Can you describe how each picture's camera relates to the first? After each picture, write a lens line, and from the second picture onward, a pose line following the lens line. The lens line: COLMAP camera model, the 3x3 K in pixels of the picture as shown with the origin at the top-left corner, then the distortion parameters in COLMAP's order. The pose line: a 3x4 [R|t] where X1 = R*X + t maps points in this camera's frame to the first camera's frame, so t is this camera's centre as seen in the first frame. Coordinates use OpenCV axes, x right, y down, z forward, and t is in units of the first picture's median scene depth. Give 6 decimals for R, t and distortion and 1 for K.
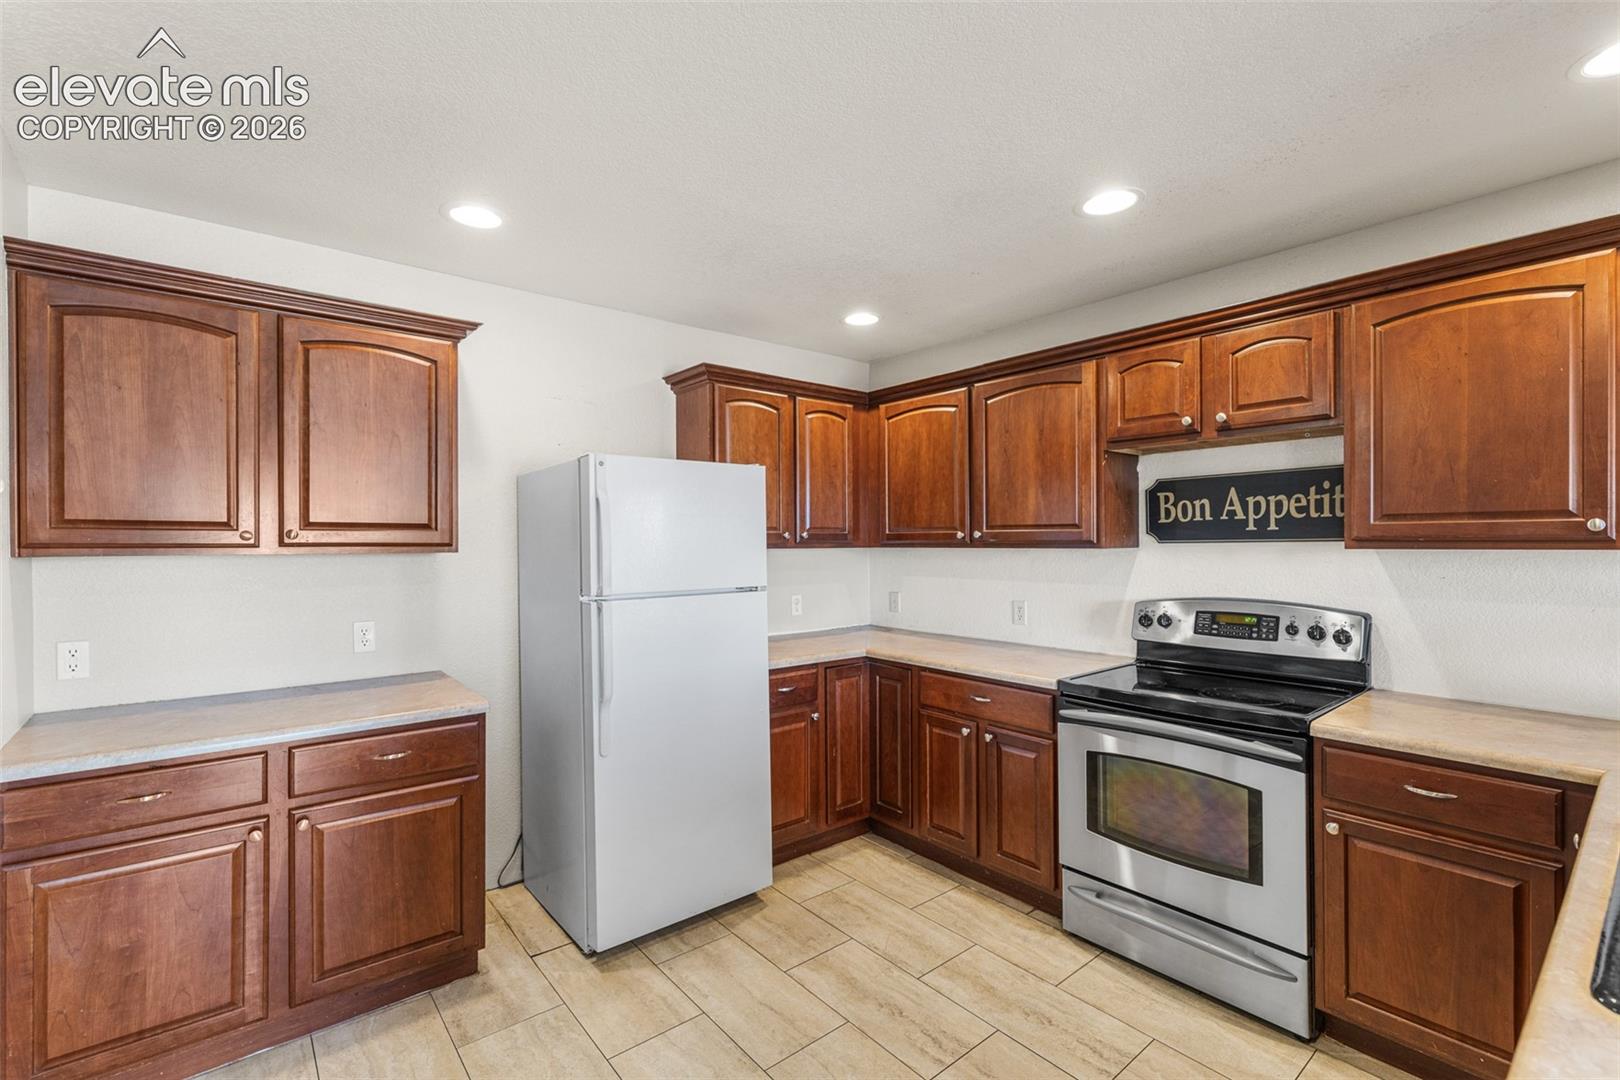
lens RADIAL K [[707.3, 0, 811.0], [0, 707.3, 544.2], [0, 0, 1]] dist [-0.004171, 0.001718]
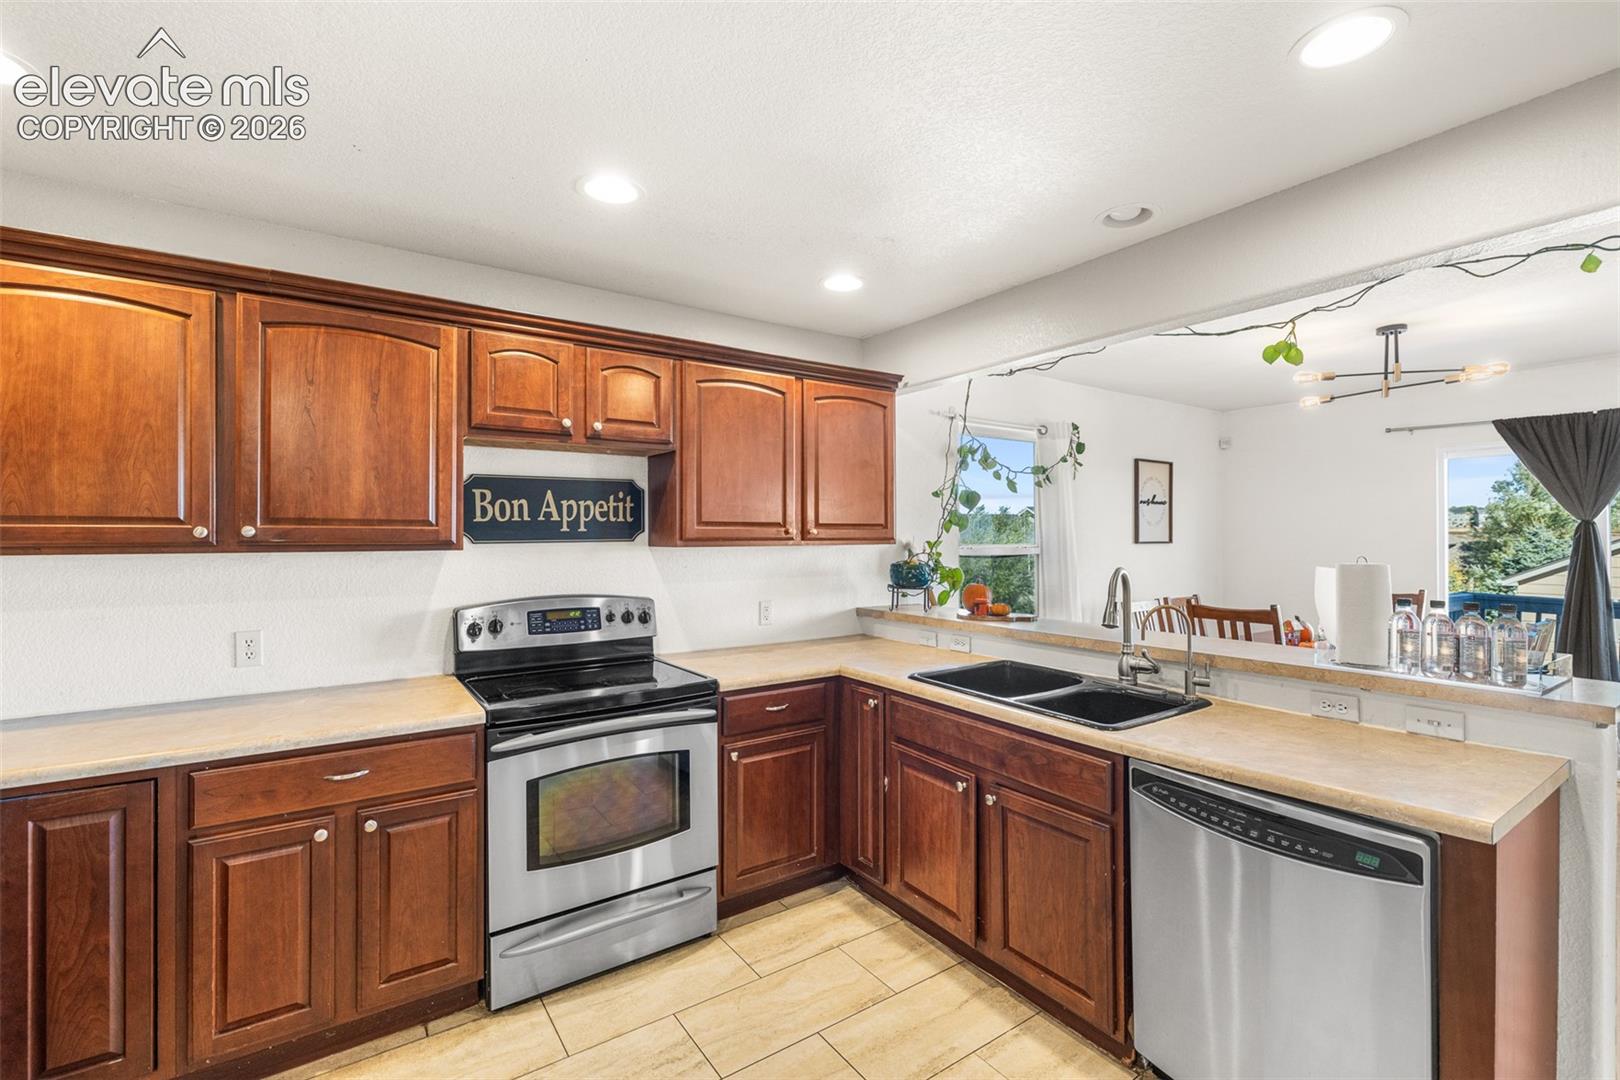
lens RADIAL K [[707.3, 0, 811.2], [0, 707.3, 535.7], [0, 0, 1]] dist [-0.004171, 0.001718]
pose [[0.088296, 0.009081, 0.996053, -0.419207], [0.007750, 0.999922, -0.009803, 0.000235], [-0.996064, 0.008585, 0.088219, 0.529261]]
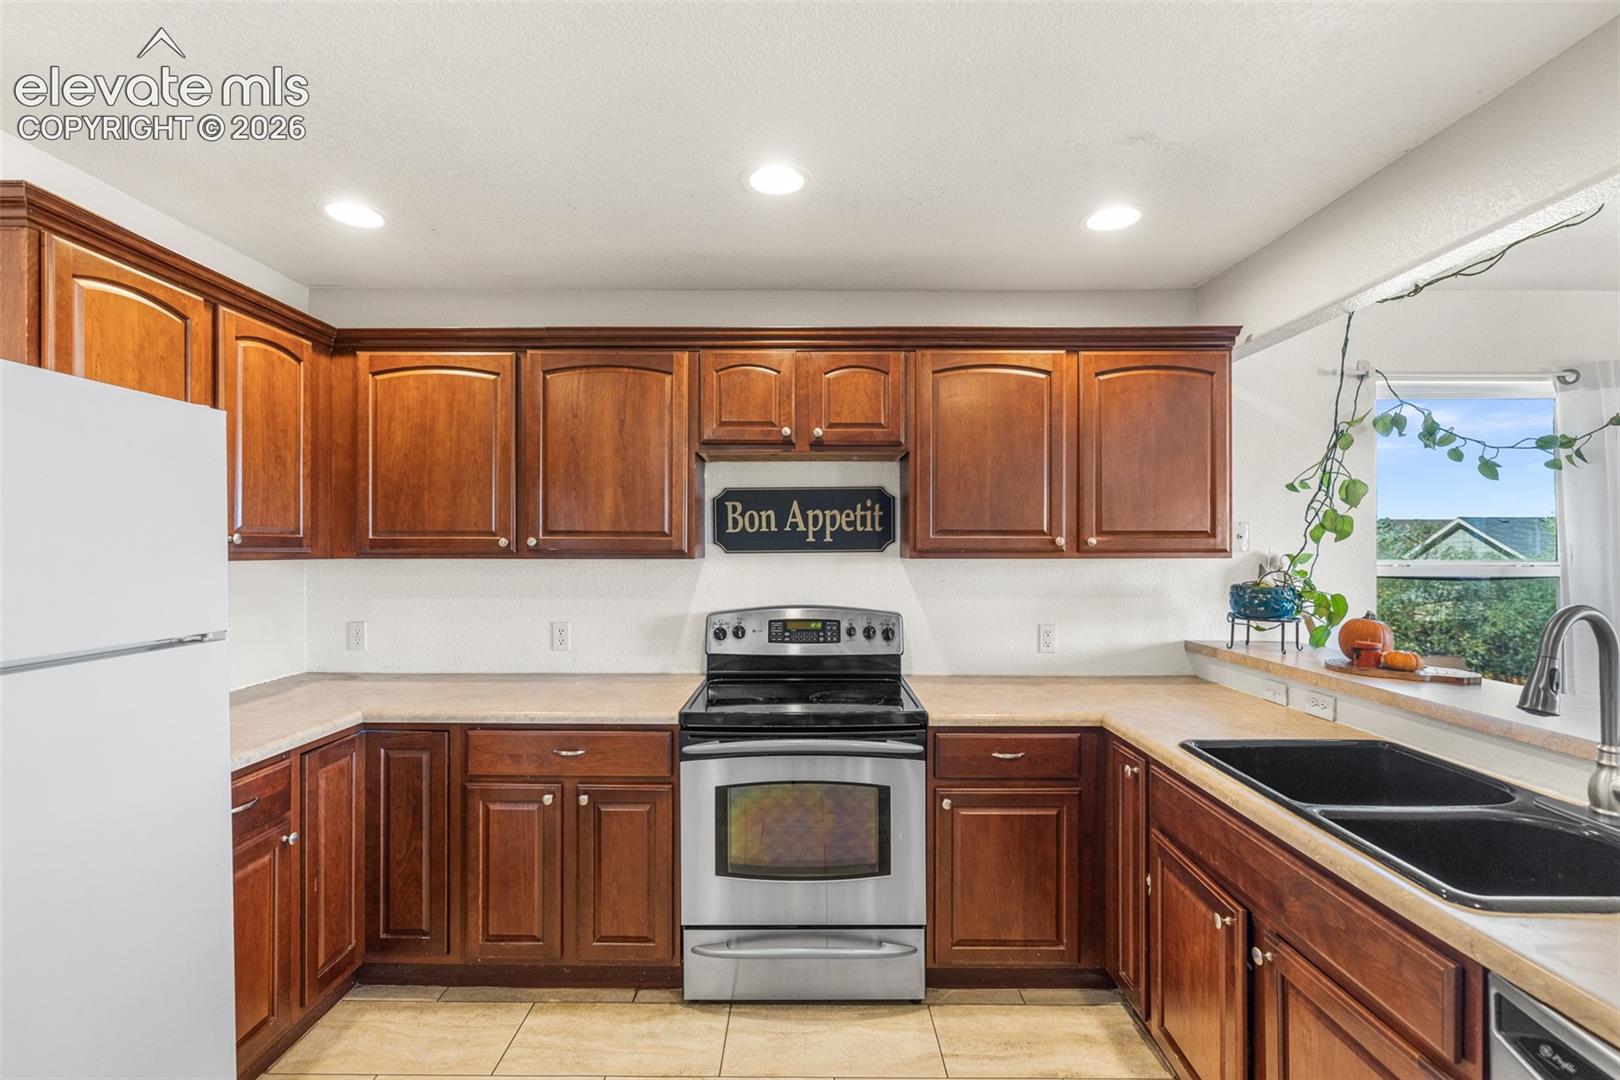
lens RADIAL K [[707.3, 0, 803.9], [0, 707.3, 548.2], [0, 0, 1]] dist [-0.004171, 0.001718]
pose [[0.640789, 0.007796, 0.767678, -0.207231], [-0.001282, 0.999958, -0.009084, 0.000119], [-0.767716, 0.004837, 0.640772, 0.319385]]
